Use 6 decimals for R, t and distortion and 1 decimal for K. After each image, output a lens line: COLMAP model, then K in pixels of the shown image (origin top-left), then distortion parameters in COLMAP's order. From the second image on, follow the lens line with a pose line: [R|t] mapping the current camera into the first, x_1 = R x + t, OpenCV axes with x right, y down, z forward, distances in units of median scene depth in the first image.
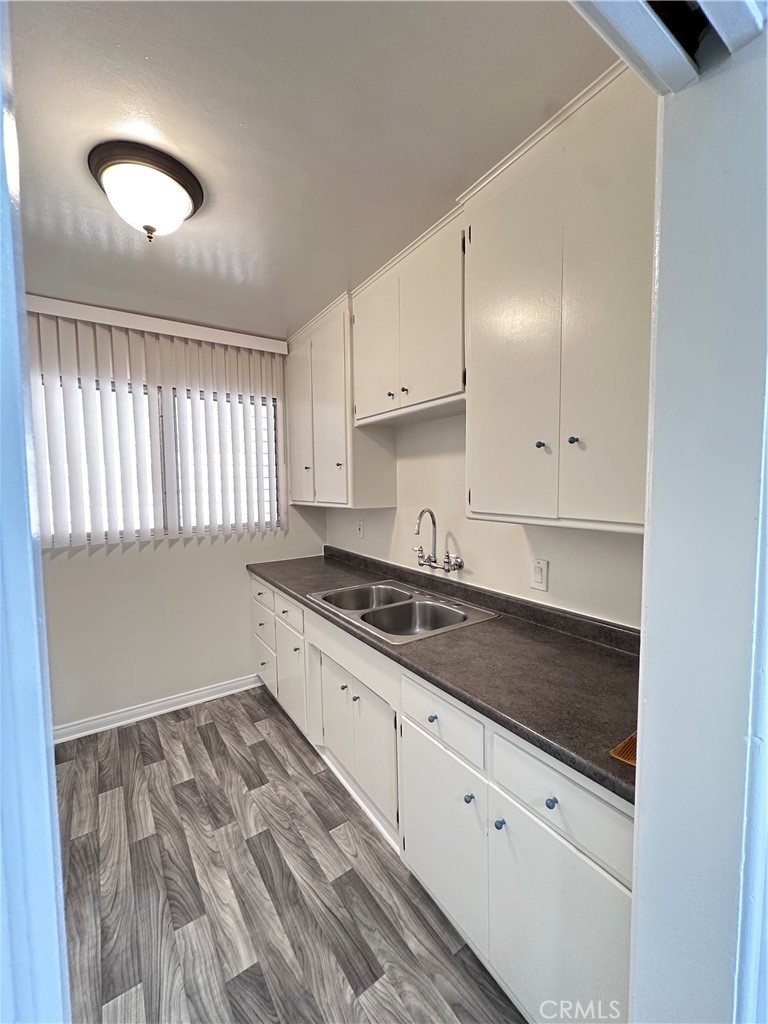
lens RADIAL K [[413.1, 0, 384.0], [0, 413.1, 512.0], [0, 0, 1]] dist [-0.001743, 0.000250]
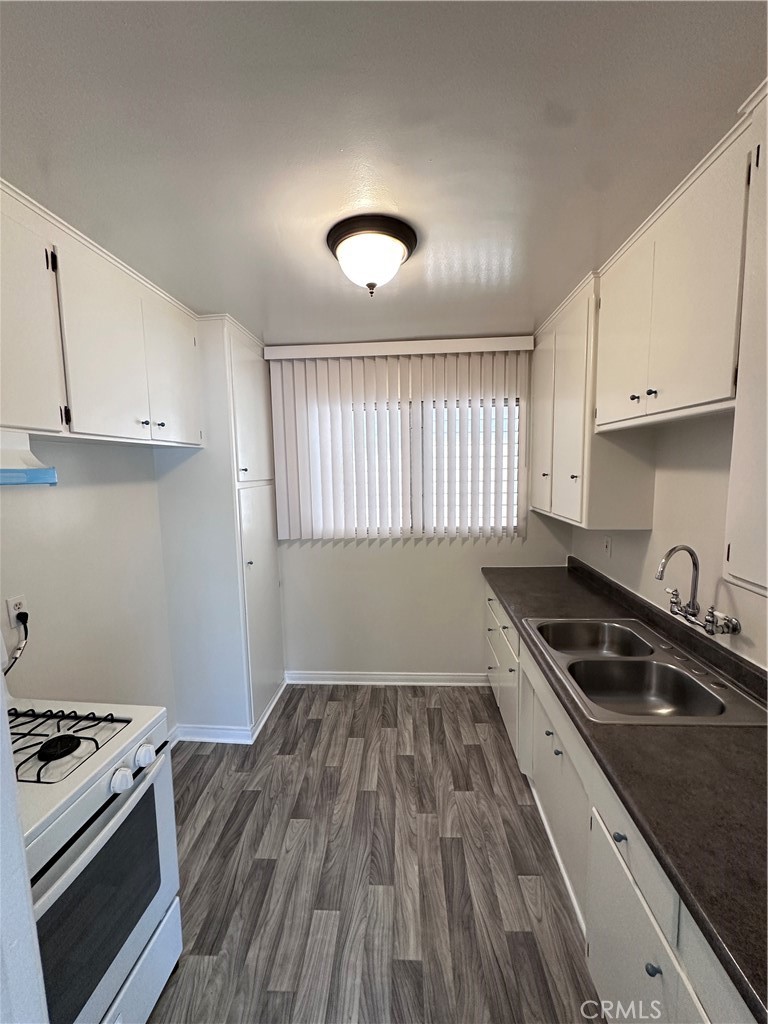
lens RADIAL K [[413.1, 0, 384.0], [0, 413.1, 512.0], [0, 0, 1]] dist [-0.001743, 0.000250]
pose [[0.791997, 0.065719, -0.606977, 0.126627], [-0.031636, 0.997272, 0.066699, -0.102012], [0.609704, -0.033623, 0.791915, 0.075515]]
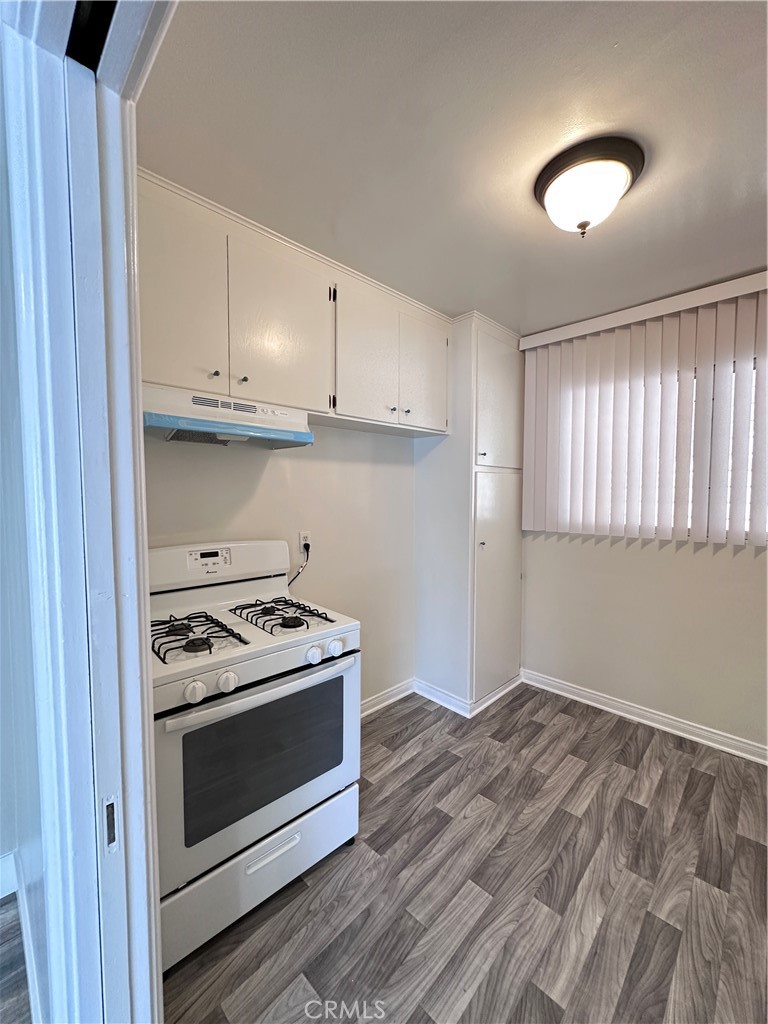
lens RADIAL K [[413.1, 0, 384.0], [0, 413.1, 512.0], [0, 0, 1]] dist [-0.001743, 0.000250]
pose [[0.194568, 0.068059, -0.978525, 0.266536], [-0.066711, 0.996198, 0.056024, -0.002931], [0.978618, 0.054378, 0.198369, 0.245284]]
